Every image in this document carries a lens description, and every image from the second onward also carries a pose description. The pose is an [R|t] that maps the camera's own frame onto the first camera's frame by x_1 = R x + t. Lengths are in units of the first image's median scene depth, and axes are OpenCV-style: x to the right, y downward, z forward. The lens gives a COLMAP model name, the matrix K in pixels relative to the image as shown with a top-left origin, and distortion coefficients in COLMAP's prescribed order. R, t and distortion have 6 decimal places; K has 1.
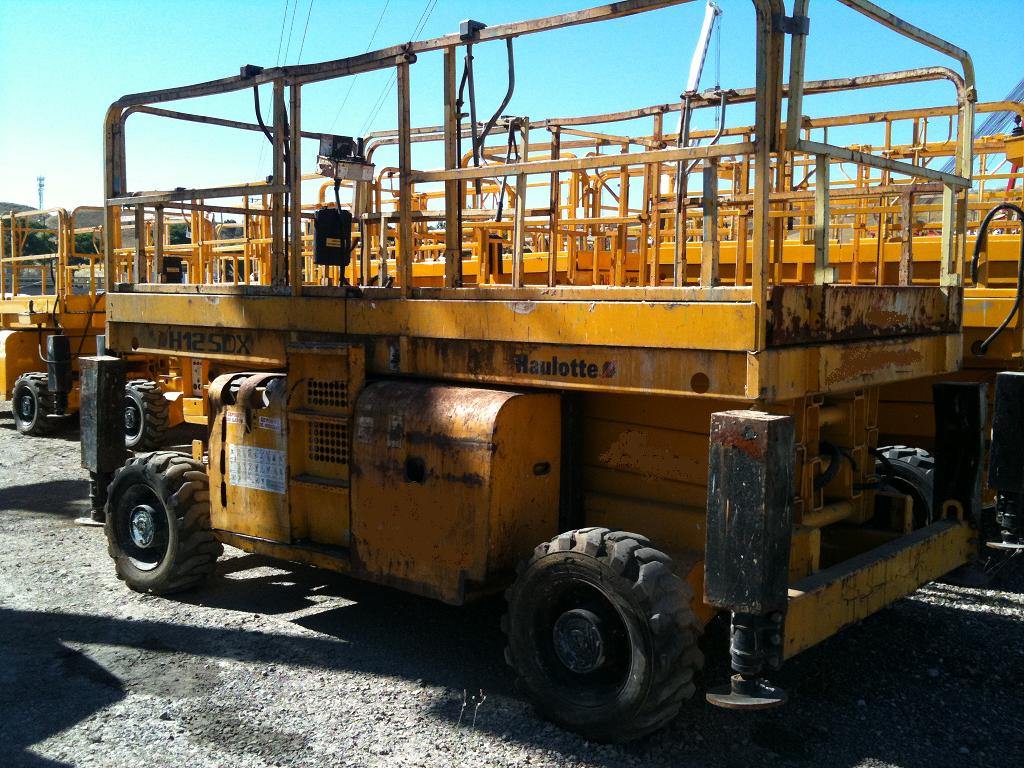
lens RADIAL K [[1104.5, 0, 511.4], [0, 1104.5, 386.4], [0, 0, 1]] dist [-0.036723, 0.000000]
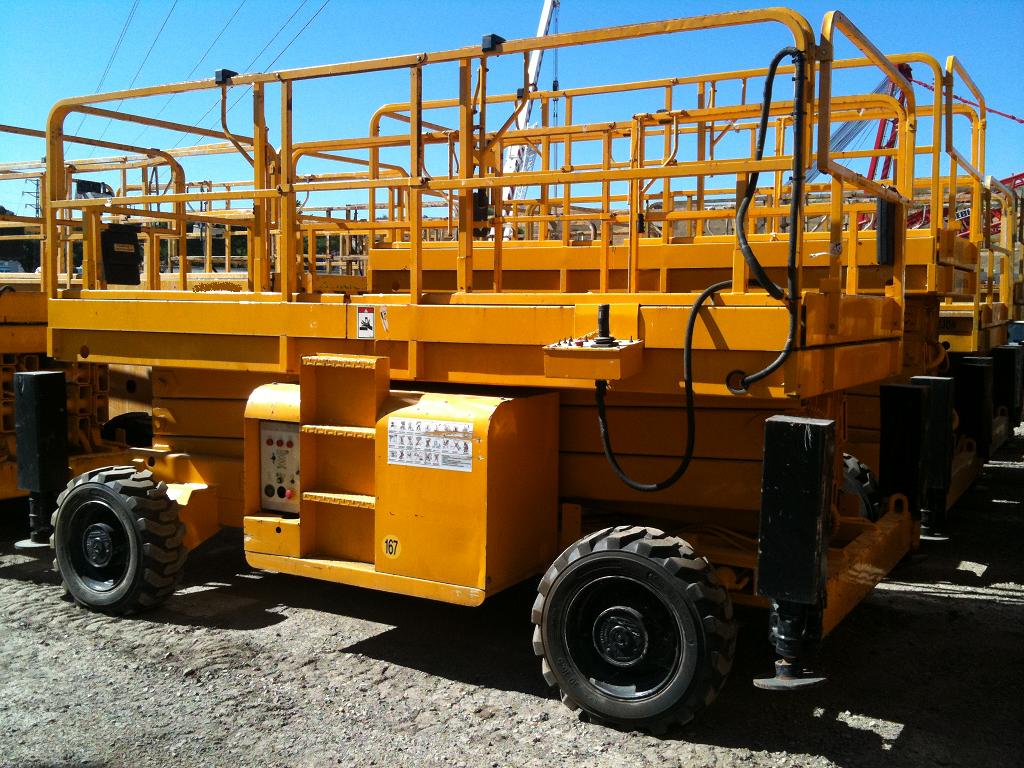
lens RADIAL K [[1104.5, 0, 507.7], [0, 1104.5, 381.5], [0, 0, 1]] dist [-0.036723, 0.000000]
pose [[0.981227, -0.008330, 0.192676, -0.216255], [0.010829, 0.999870, -0.011924, 0.001908], [-0.192552, 0.013787, 0.981190, -0.001092]]
